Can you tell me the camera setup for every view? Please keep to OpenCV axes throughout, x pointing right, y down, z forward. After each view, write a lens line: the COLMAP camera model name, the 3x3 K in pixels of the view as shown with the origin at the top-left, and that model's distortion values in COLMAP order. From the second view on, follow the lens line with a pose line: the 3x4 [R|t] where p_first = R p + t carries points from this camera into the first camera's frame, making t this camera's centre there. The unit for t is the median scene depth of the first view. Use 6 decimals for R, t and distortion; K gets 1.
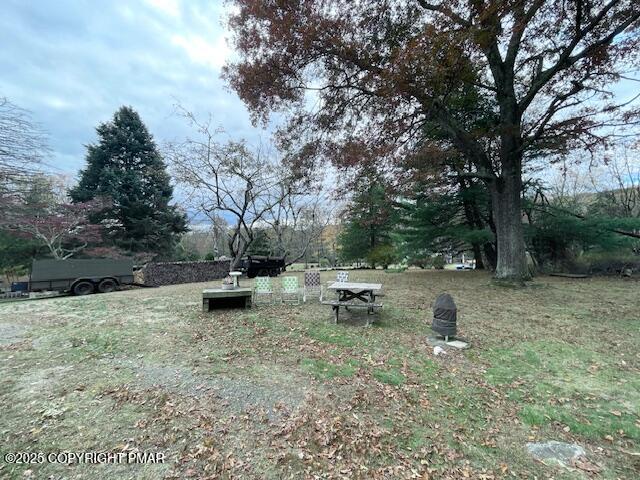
lens RADIAL K [[258.5, 0, 321.8], [0, 258.5, 240.6], [0, 0, 1]] dist [0.000084, 0.000497]
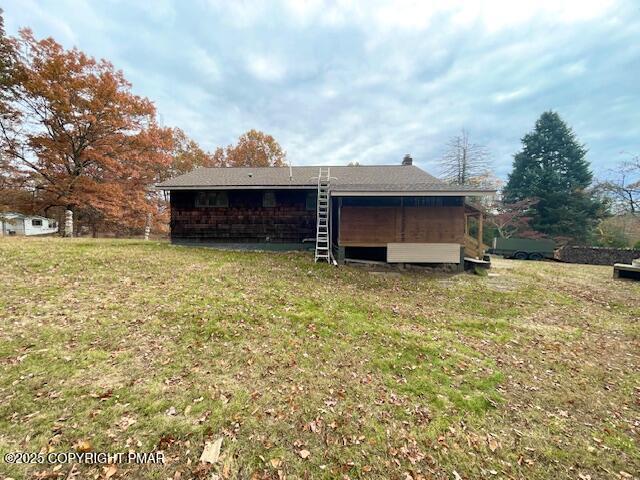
lens RADIAL K [[258.5, 0, 322.1], [0, 258.5, 238.9], [0, 0, 1]] dist [0.000084, 0.000497]
pose [[0.253932, 0.059063, -0.965417, 0.167253], [0.001952, 0.998100, 0.061576, -0.014426], [0.967220, -0.017520, 0.253334, -0.317830]]
